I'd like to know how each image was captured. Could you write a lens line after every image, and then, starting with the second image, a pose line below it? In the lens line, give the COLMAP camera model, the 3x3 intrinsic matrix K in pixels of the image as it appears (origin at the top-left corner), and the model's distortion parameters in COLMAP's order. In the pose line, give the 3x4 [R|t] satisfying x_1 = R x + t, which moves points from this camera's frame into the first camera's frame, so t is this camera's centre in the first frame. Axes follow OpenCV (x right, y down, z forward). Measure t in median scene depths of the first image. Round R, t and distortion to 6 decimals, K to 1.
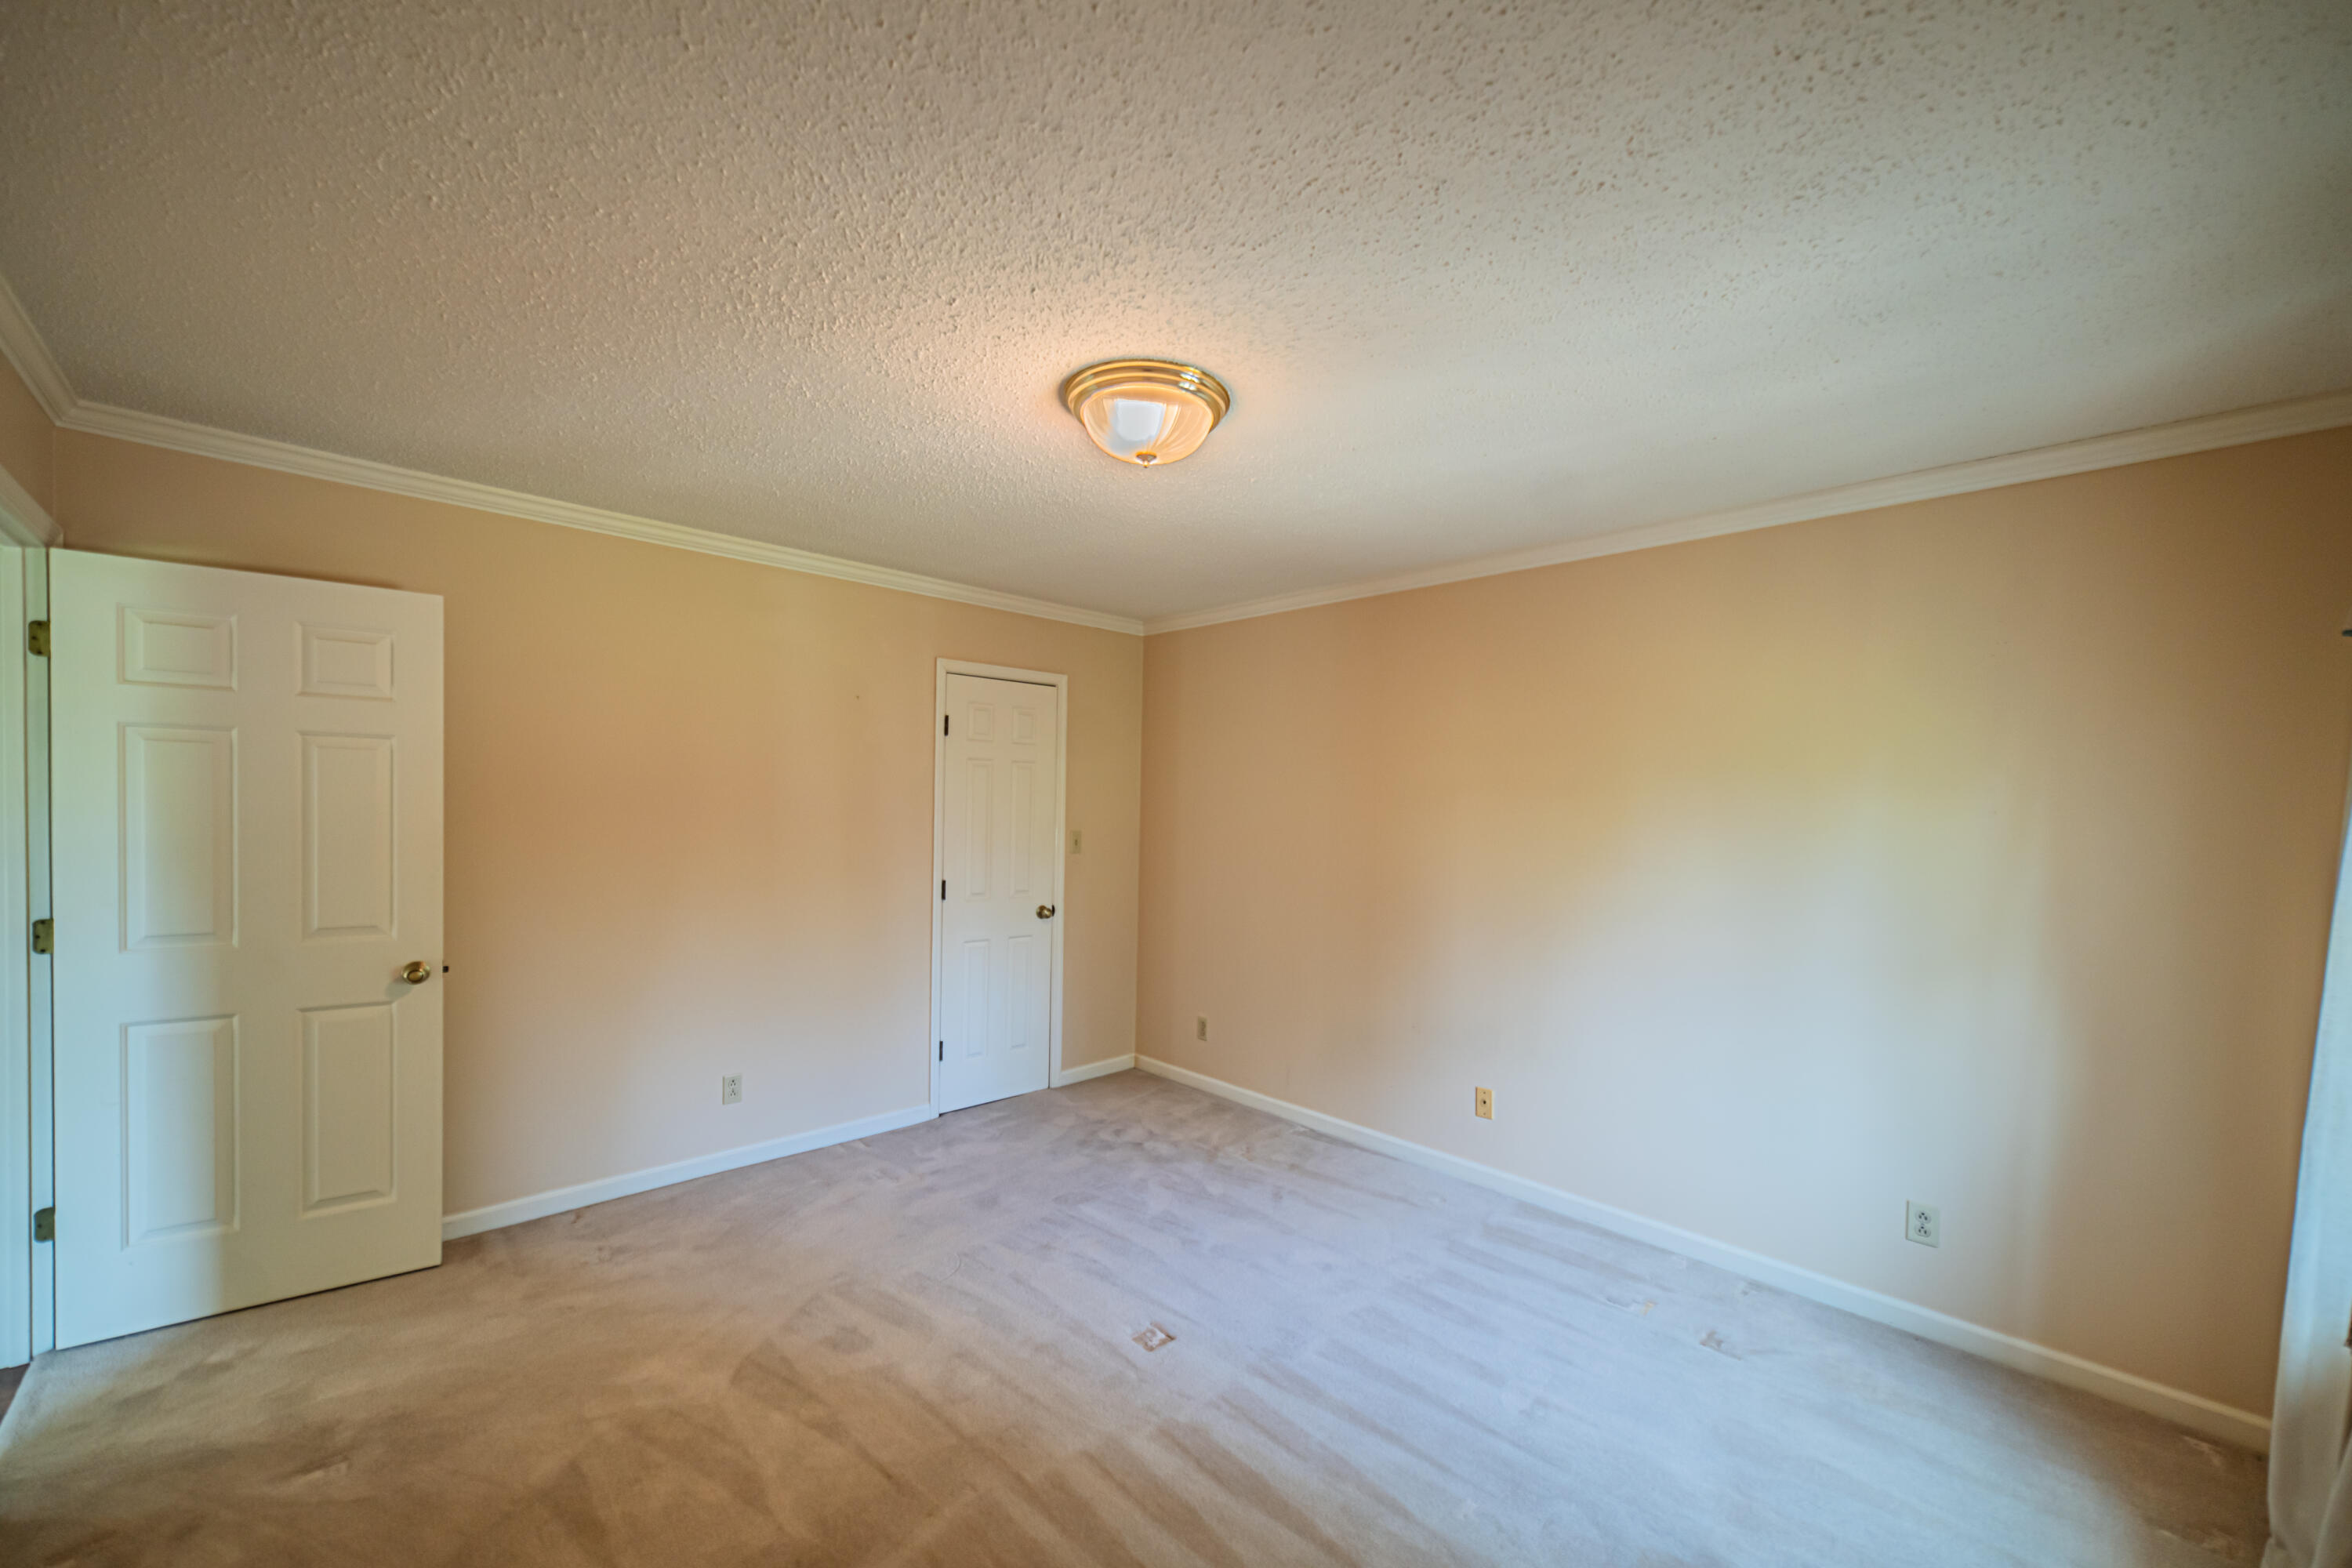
lens RADIAL K [[936.1, 0, 1171.9], [0, 936.1, 799.0], [0, 0, 1]] dist [0.000960, 0.000950]
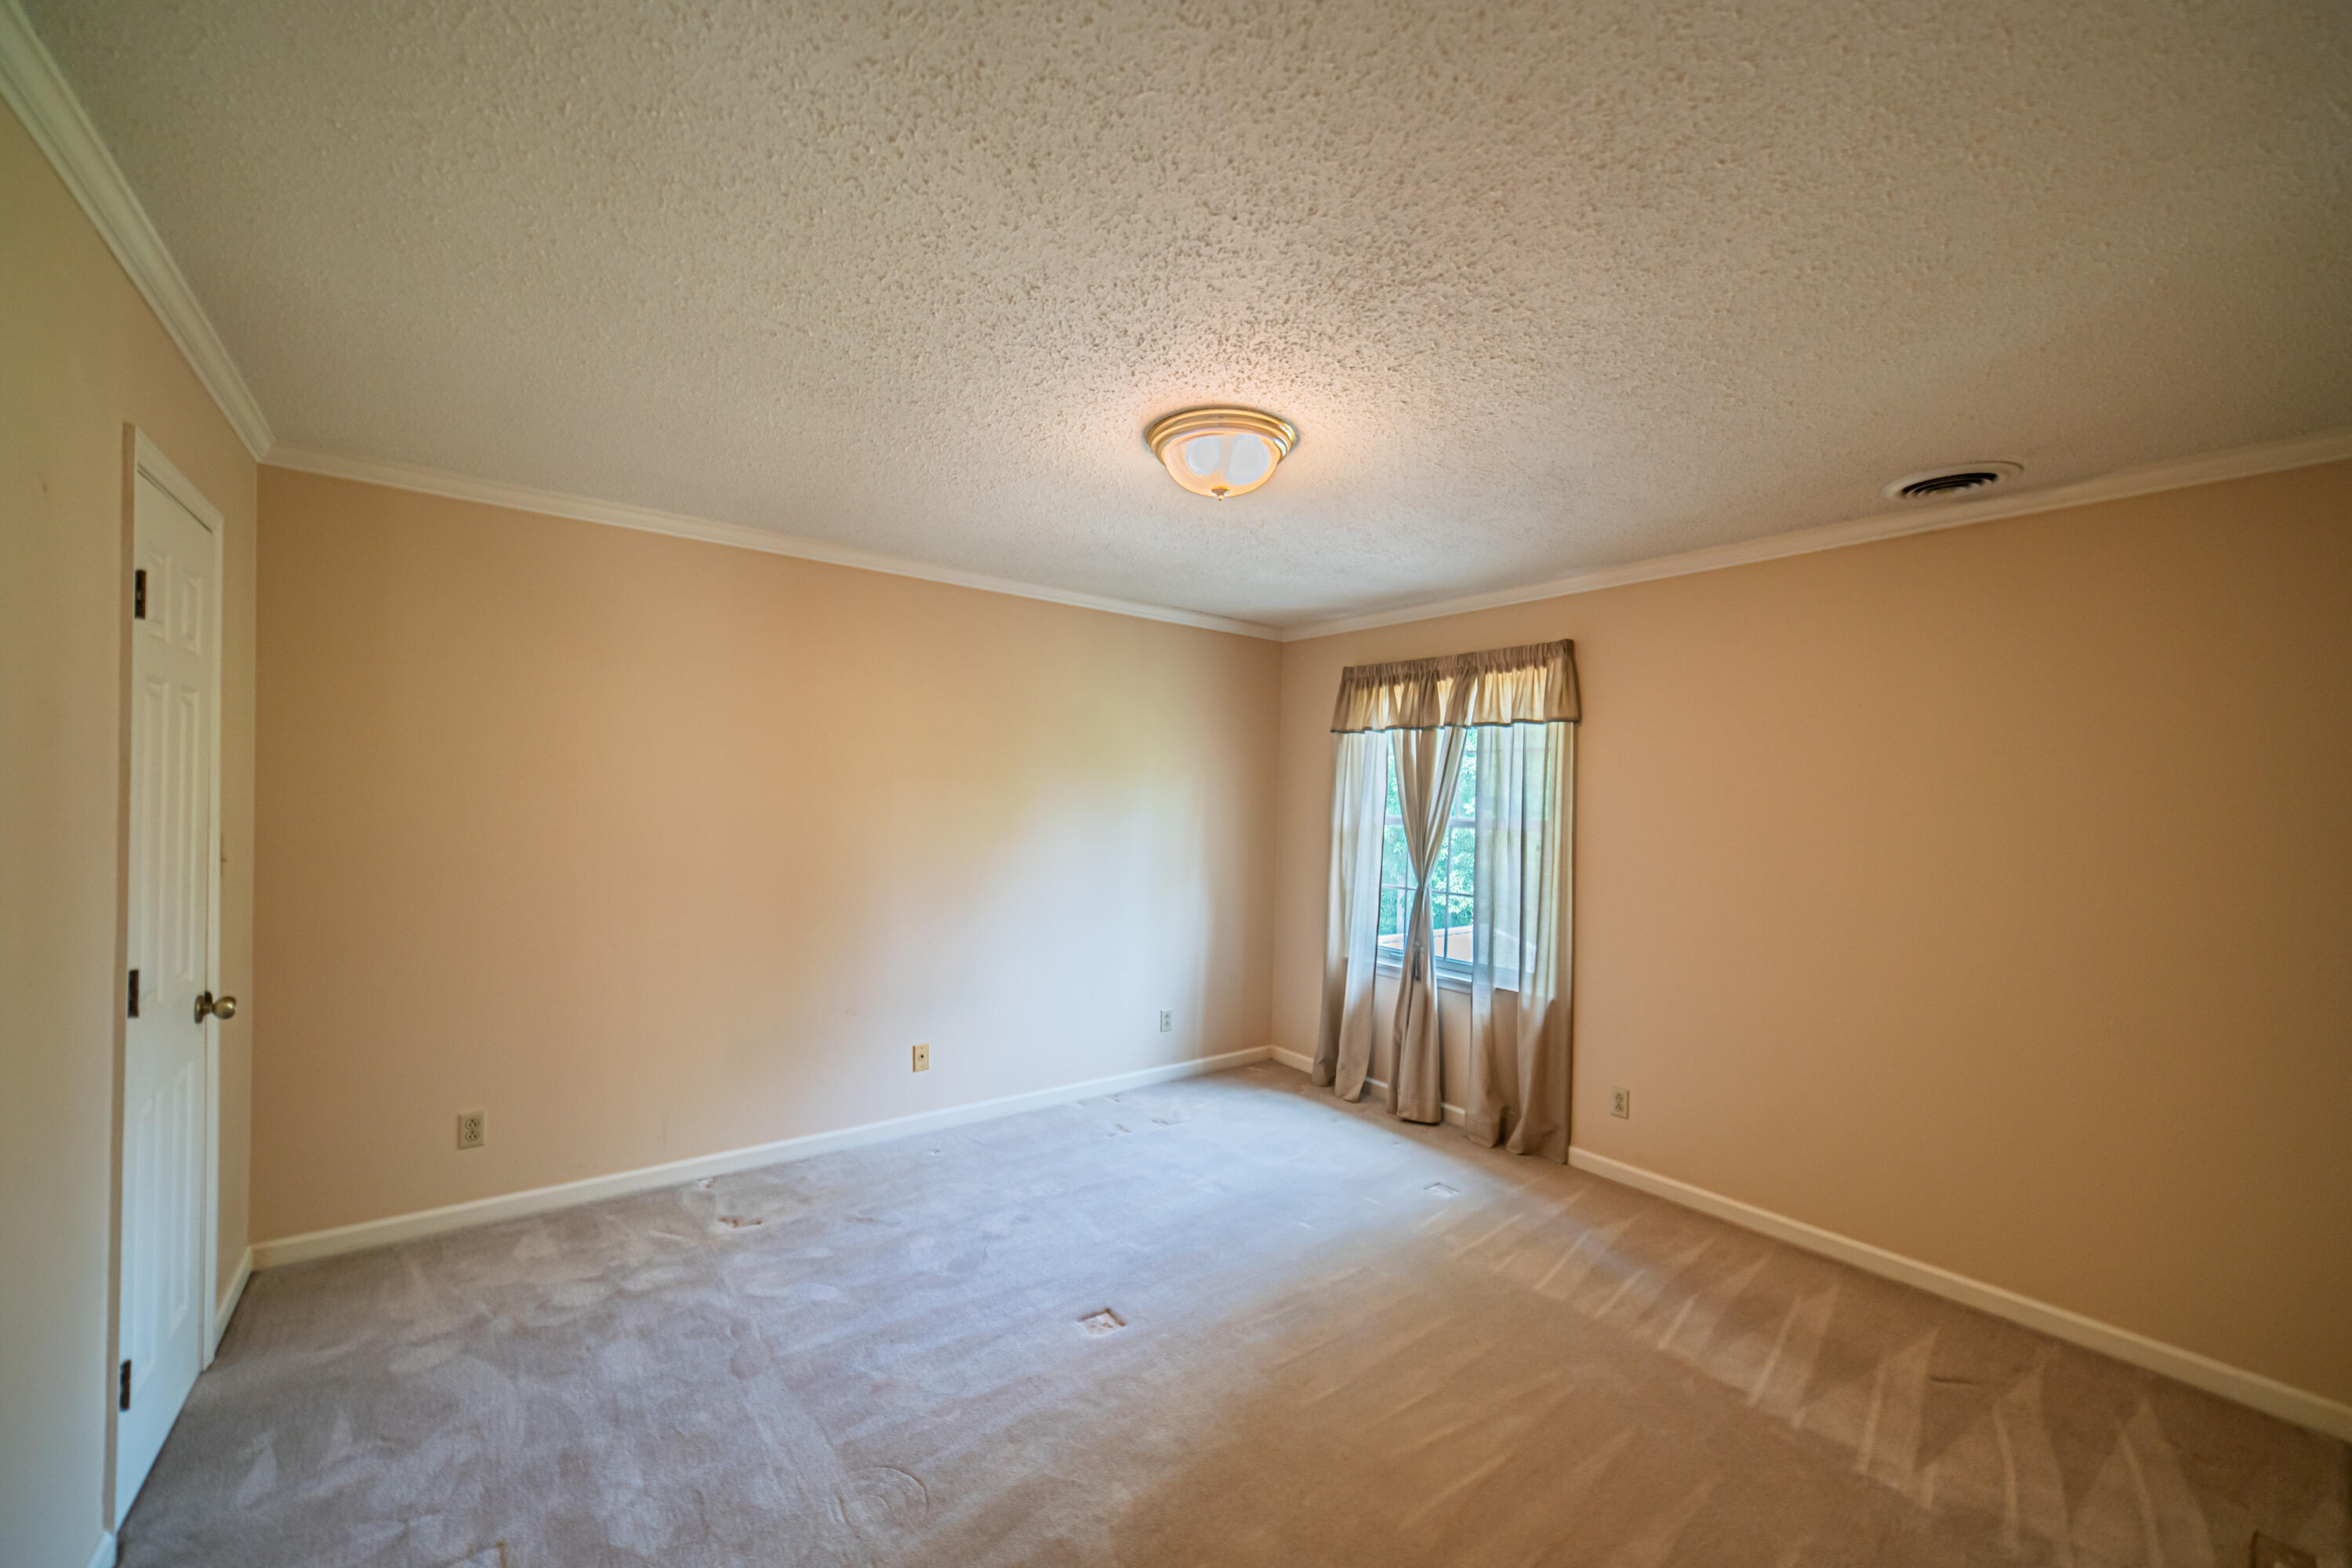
lens RADIAL K [[936.1, 0, 1171.6], [0, 936.1, 790.3], [0, 0, 1]] dist [0.000960, 0.000950]
pose [[0.074689, -0.000249, 0.997207, -0.752373], [-0.026139, 0.999656, 0.002208, 0.000544], [-0.996864, -0.026231, 0.074656, 0.641196]]
